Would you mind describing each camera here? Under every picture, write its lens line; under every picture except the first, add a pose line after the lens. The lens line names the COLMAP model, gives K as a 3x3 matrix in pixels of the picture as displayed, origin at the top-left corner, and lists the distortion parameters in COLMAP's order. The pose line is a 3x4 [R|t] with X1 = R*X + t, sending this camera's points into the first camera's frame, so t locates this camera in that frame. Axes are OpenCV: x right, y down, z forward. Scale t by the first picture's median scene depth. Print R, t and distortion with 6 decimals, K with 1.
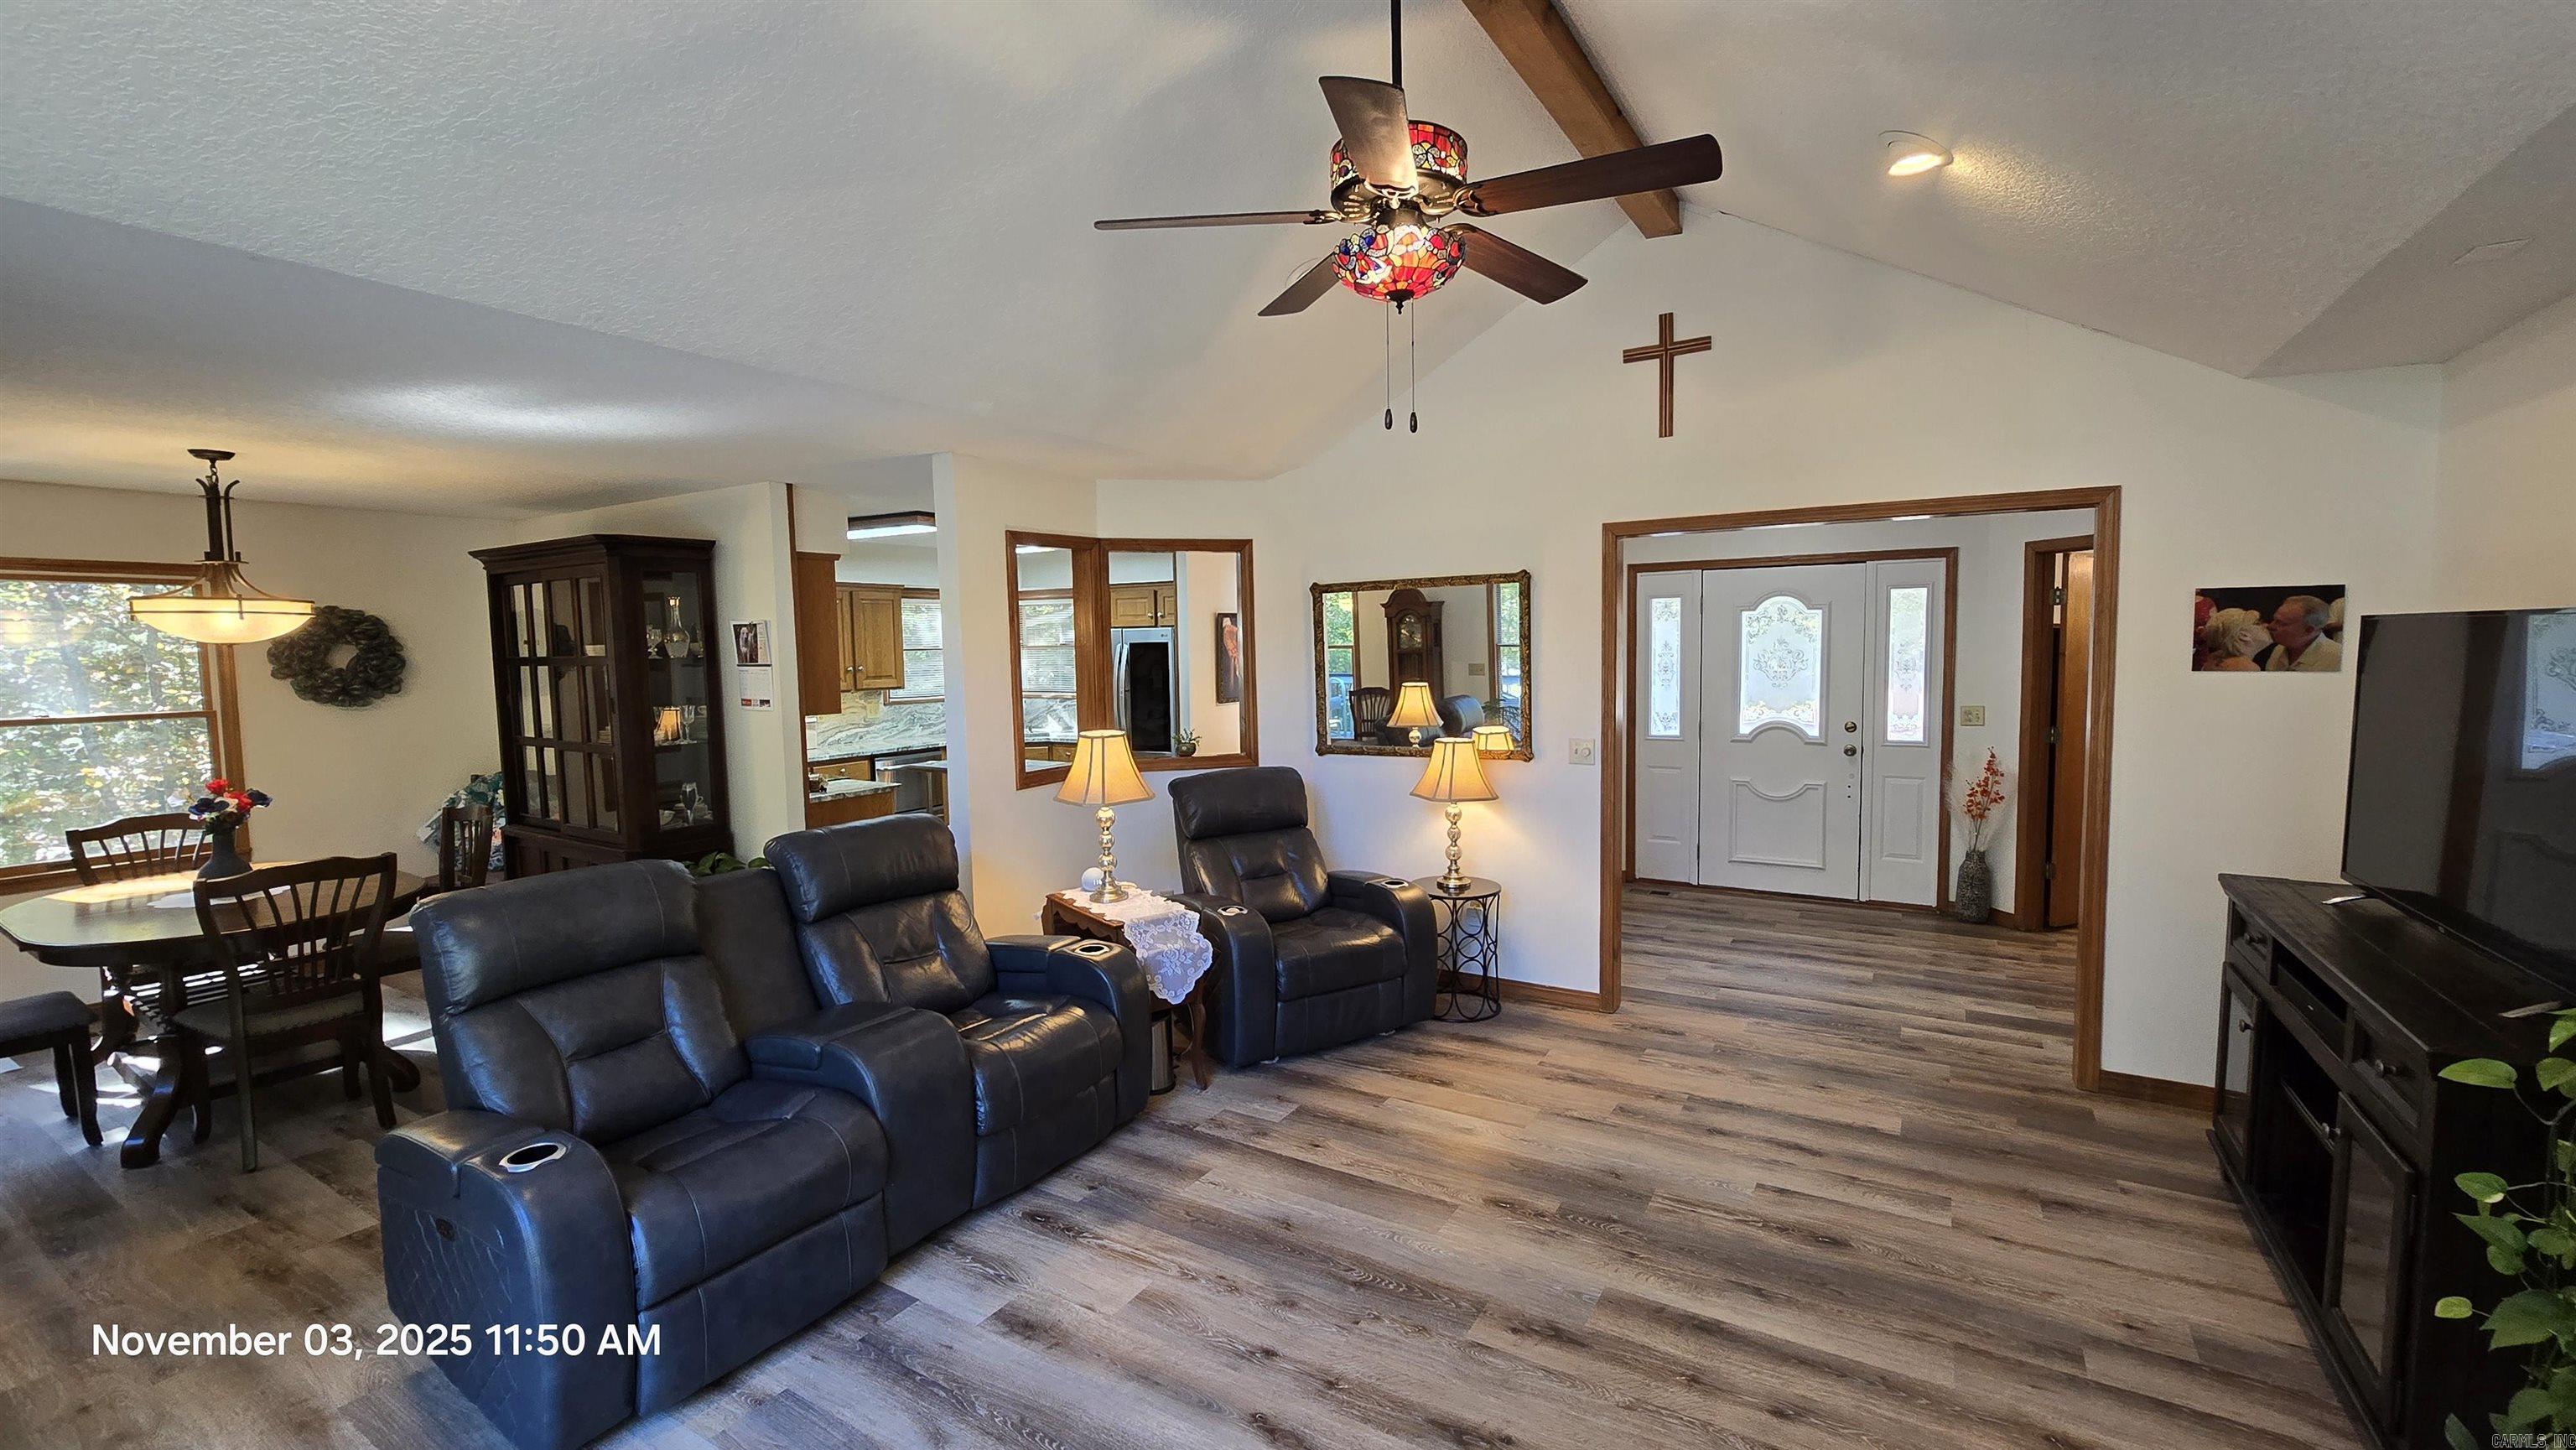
lens RADIAL K [[1050.3, 0, 1287.9], [0, 1050.3, 720.5], [0, 0, 1]] dist [-0.002229, -0.000461]
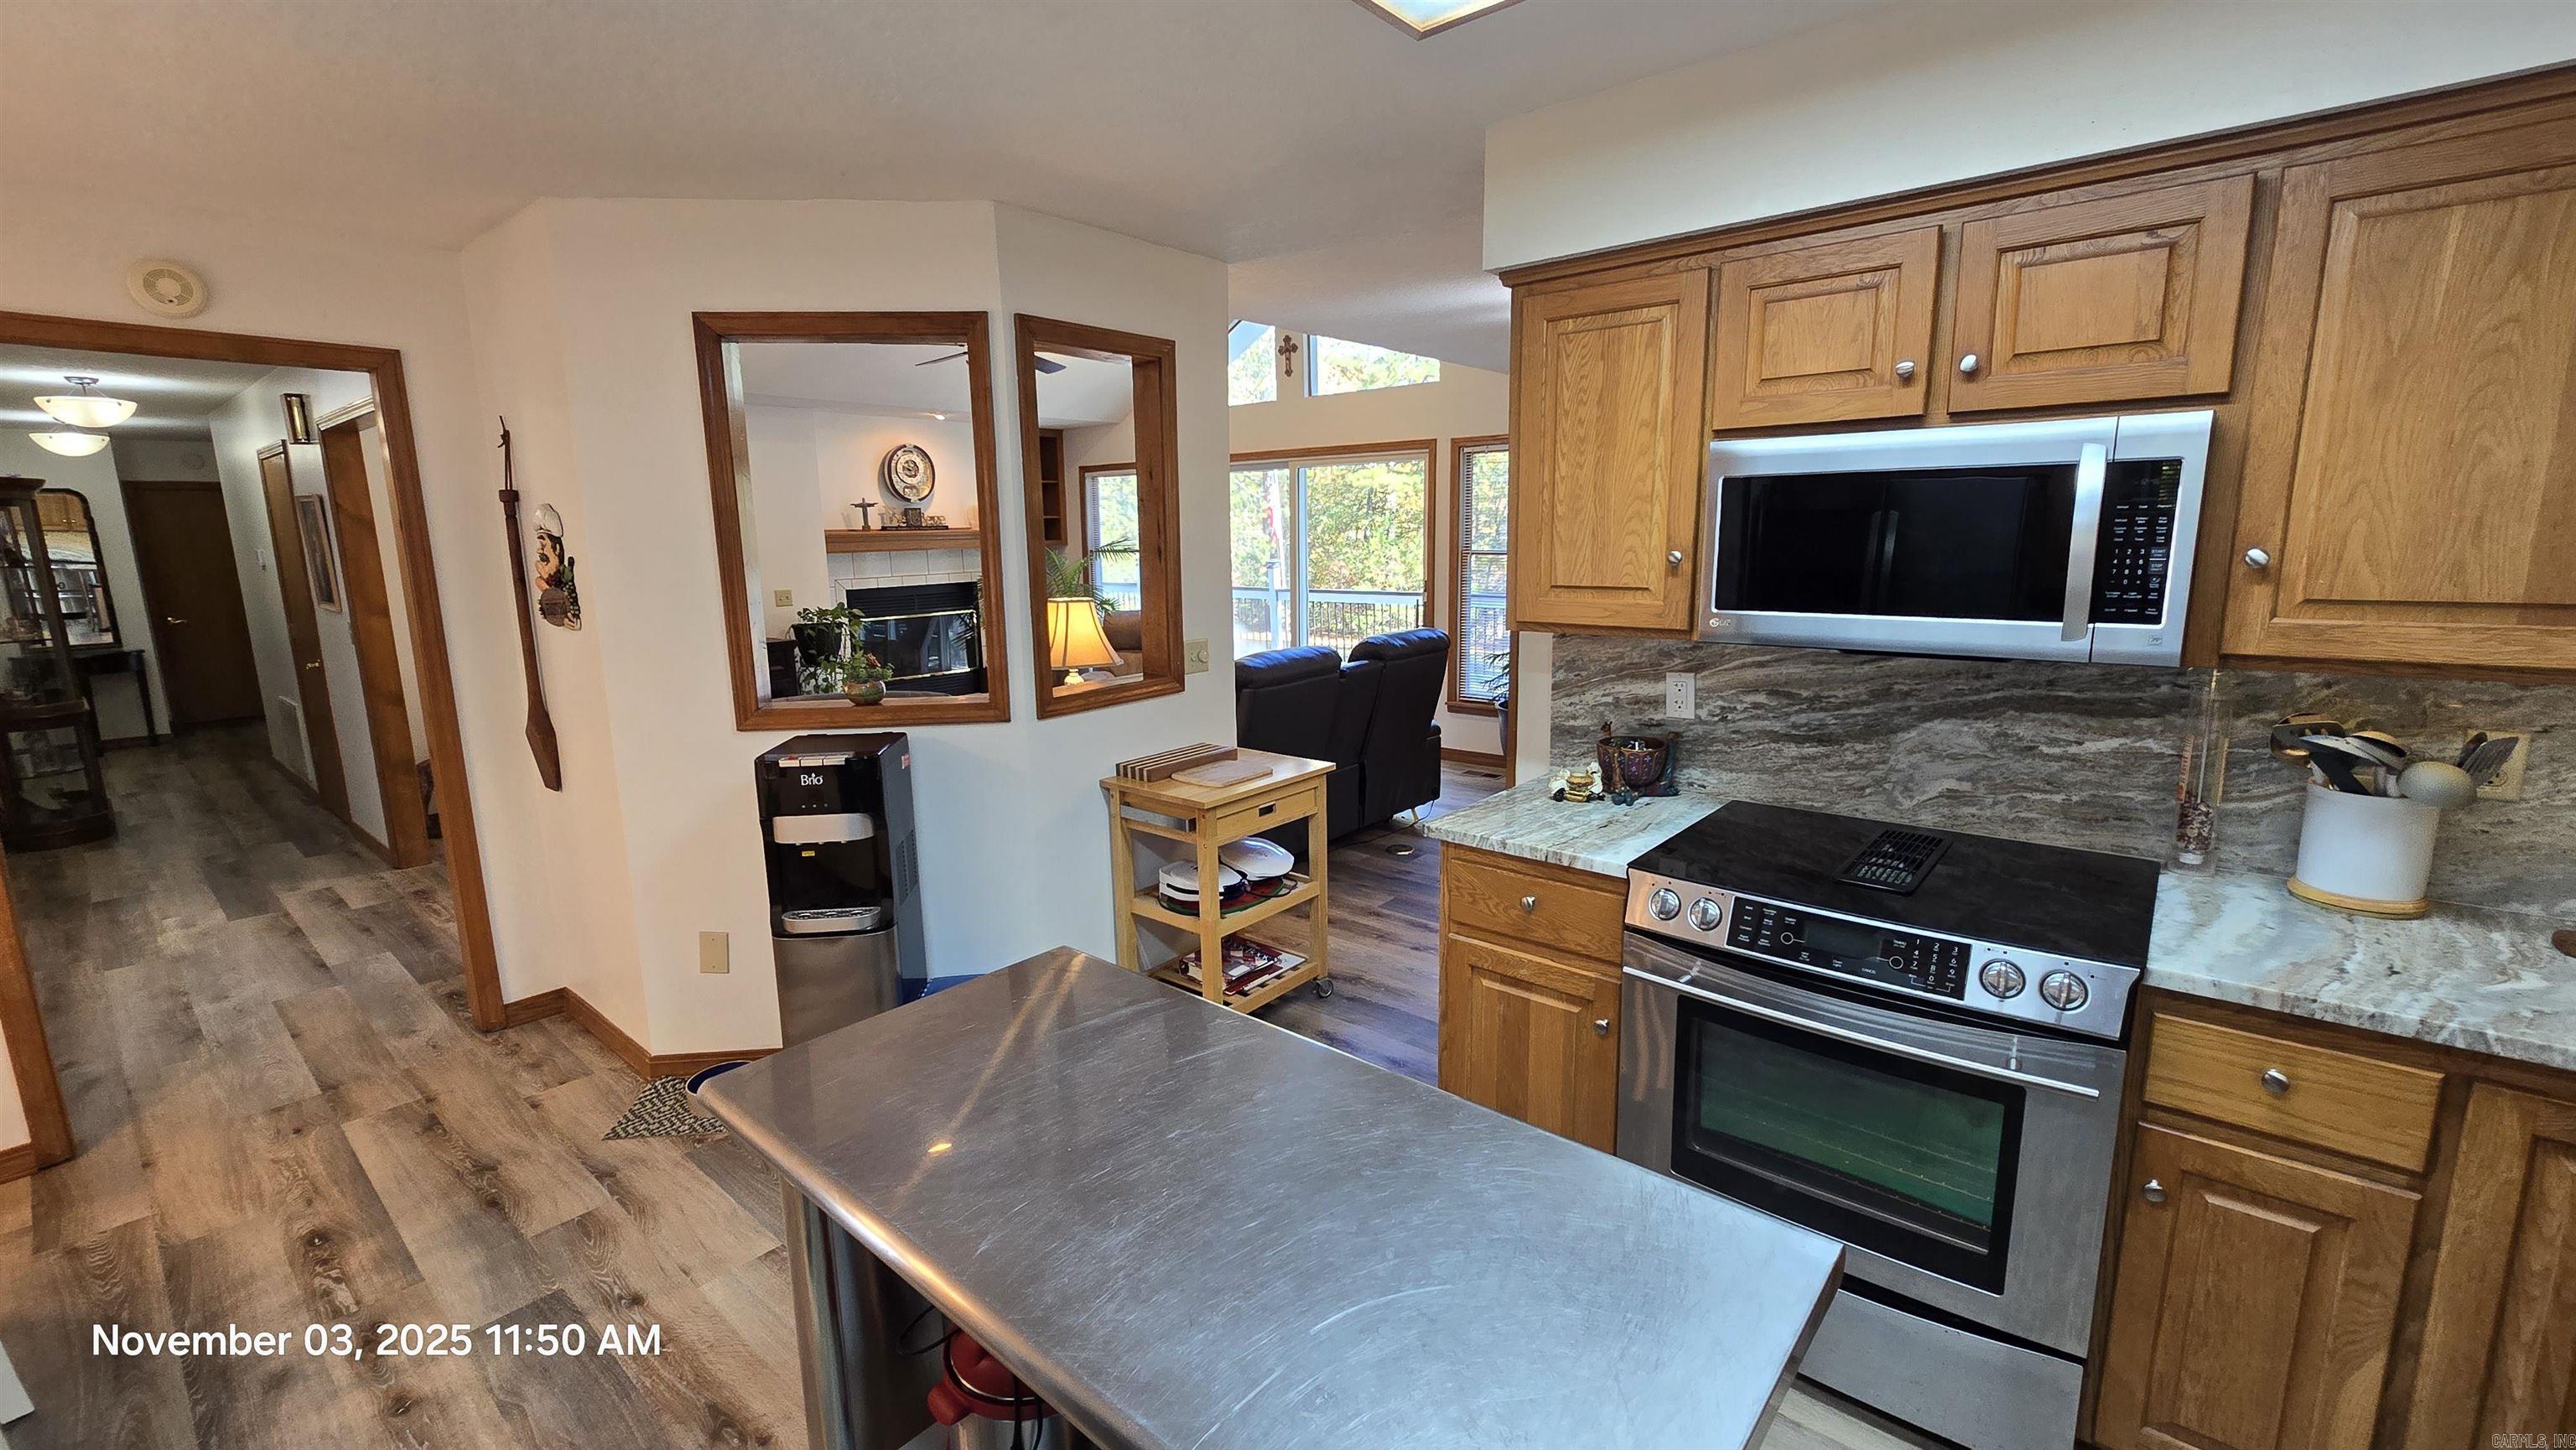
lens RADIAL K [[1048.2, 0, 1292.5], [0, 1048.2, 717.3], [0, 0, 1]] dist [-0.000833, -0.000012]
pose [[-0.989598, 0.007835, 0.143645, -0.533799], [0.043436, 0.968186, 0.246432, -0.117584], [-0.137145, 0.250108, -0.958456, 1.971073]]
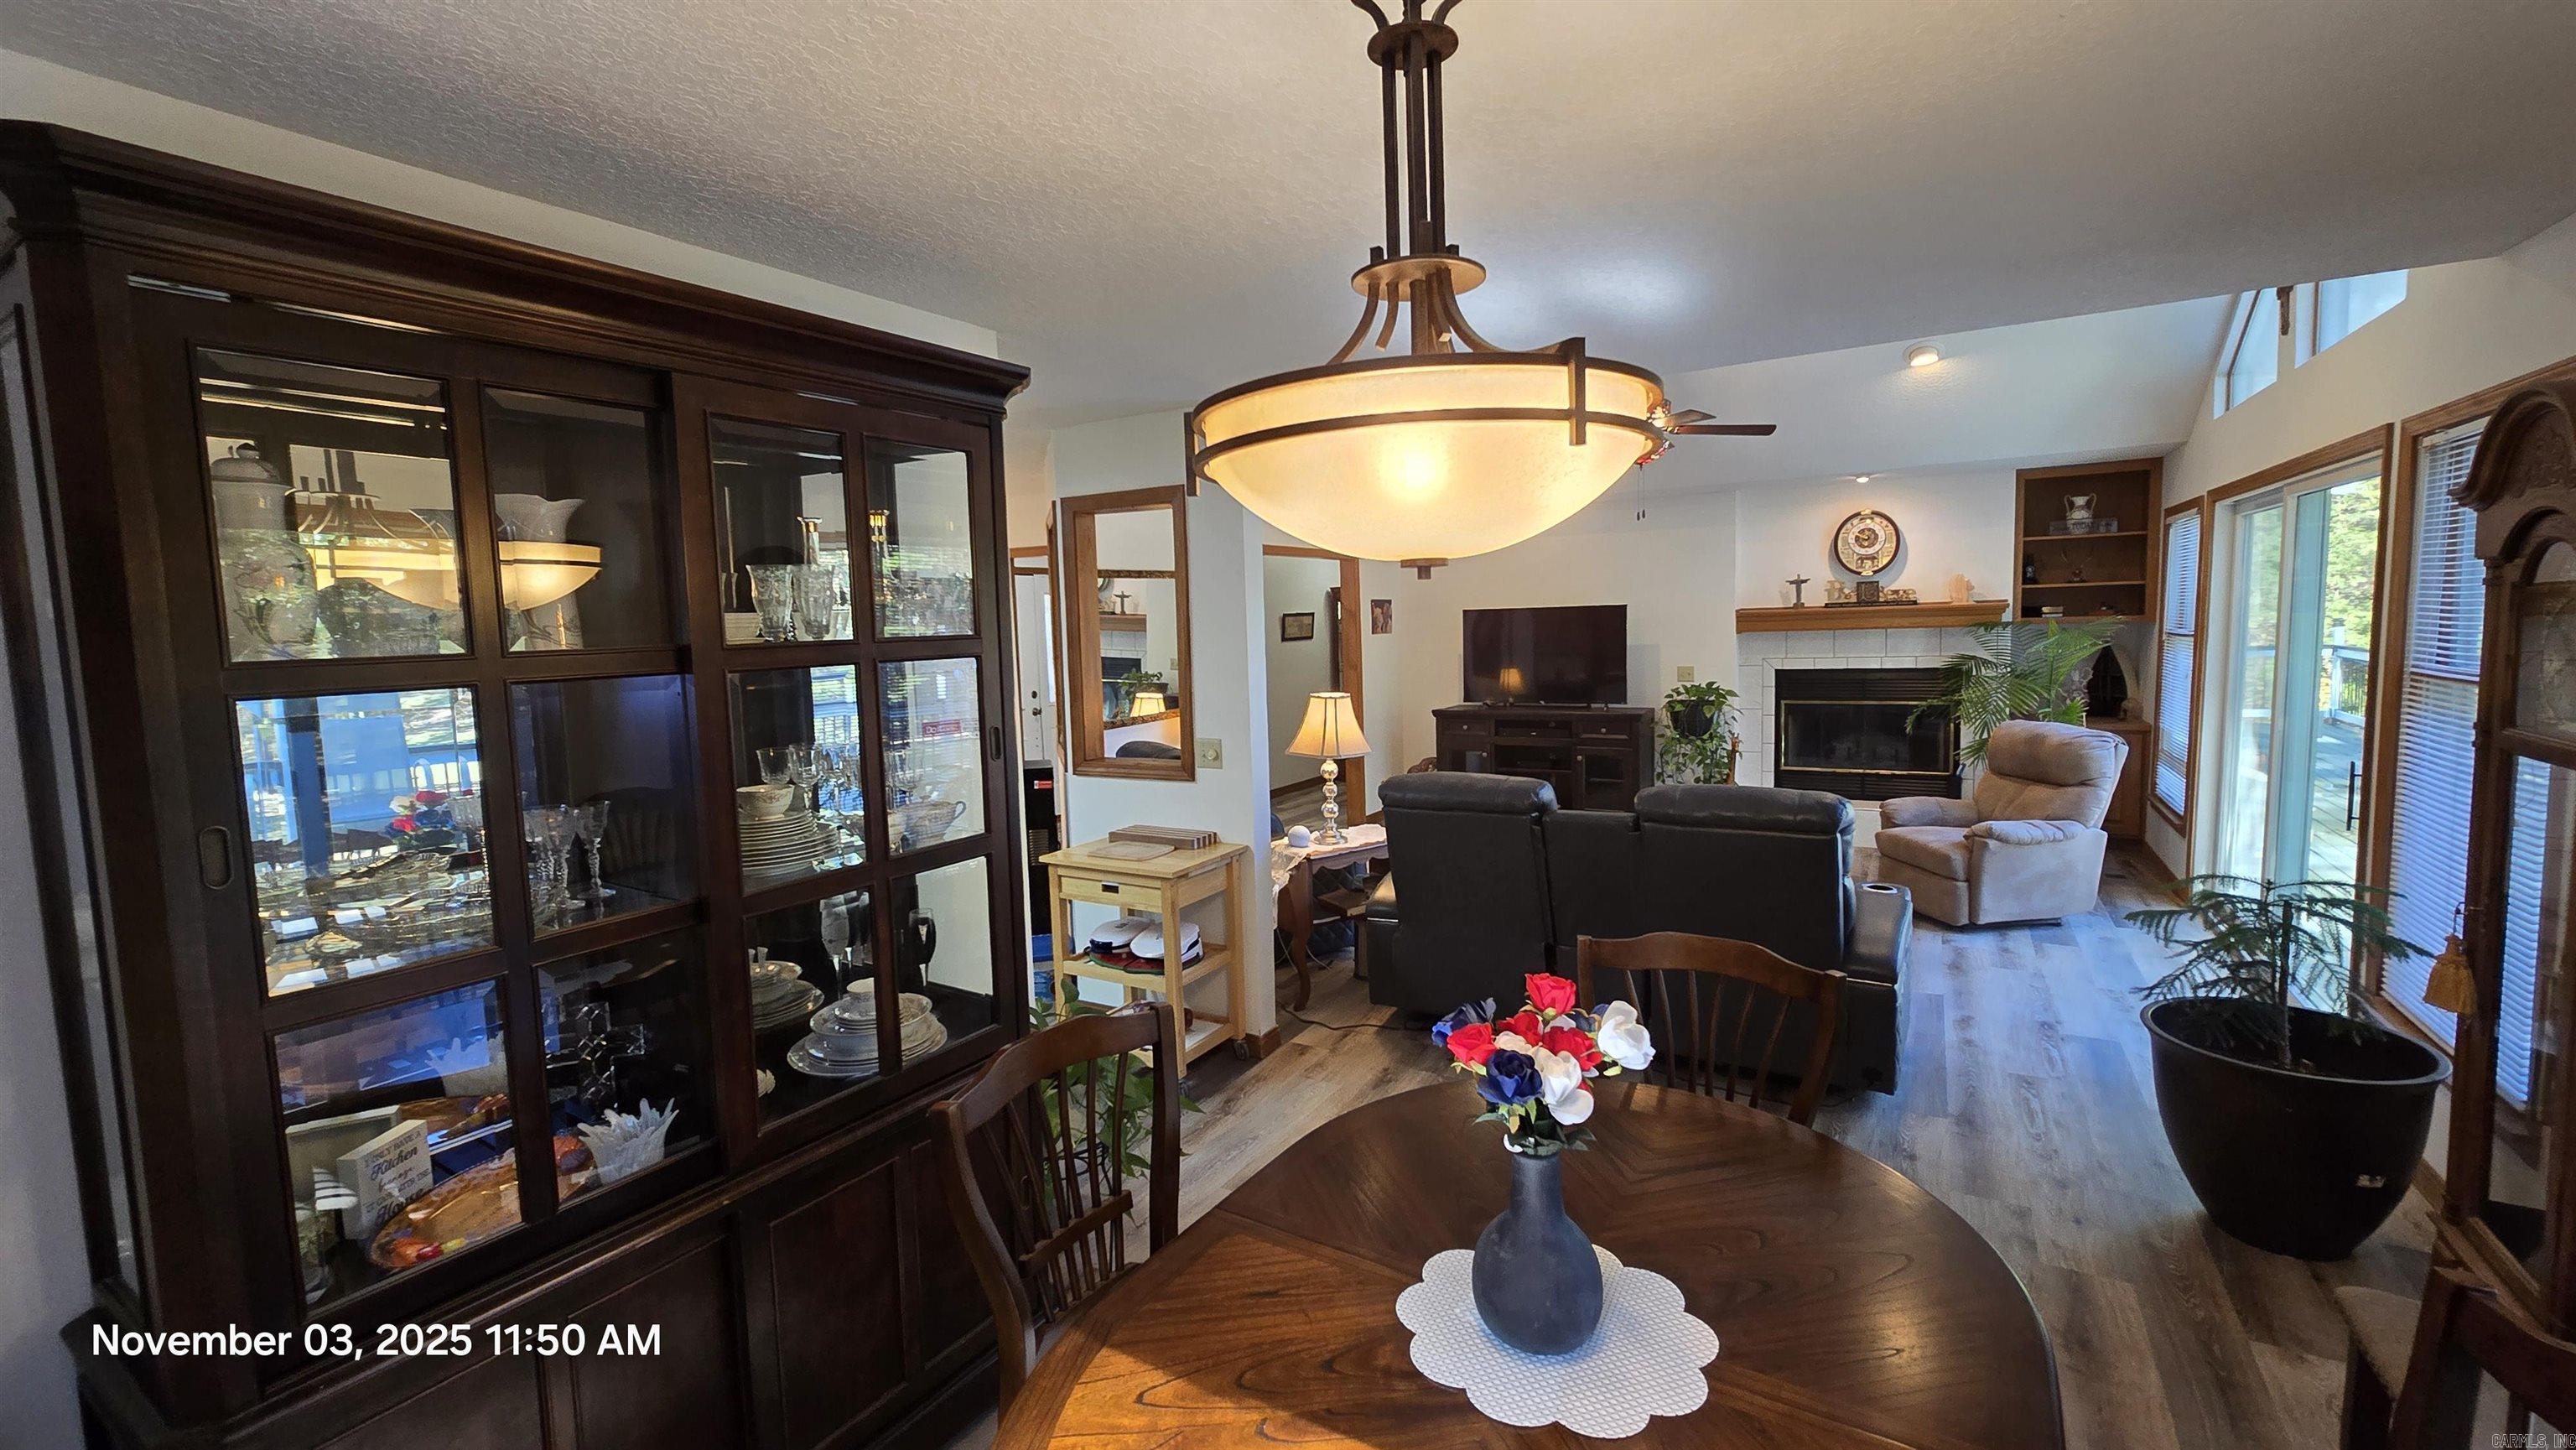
lens RADIAL K [[1065.3, 0, 1284.5], [0, 1065.3, 707.4], [0, 0, 1]] dist [-0.001754, -0.000210]
pose [[-0.007641, -0.066694, 0.997744, -1.324902], [0.105493, 0.992152, 0.067128, -0.056794], [-0.994391, 0.105768, -0.000545, 1.053548]]
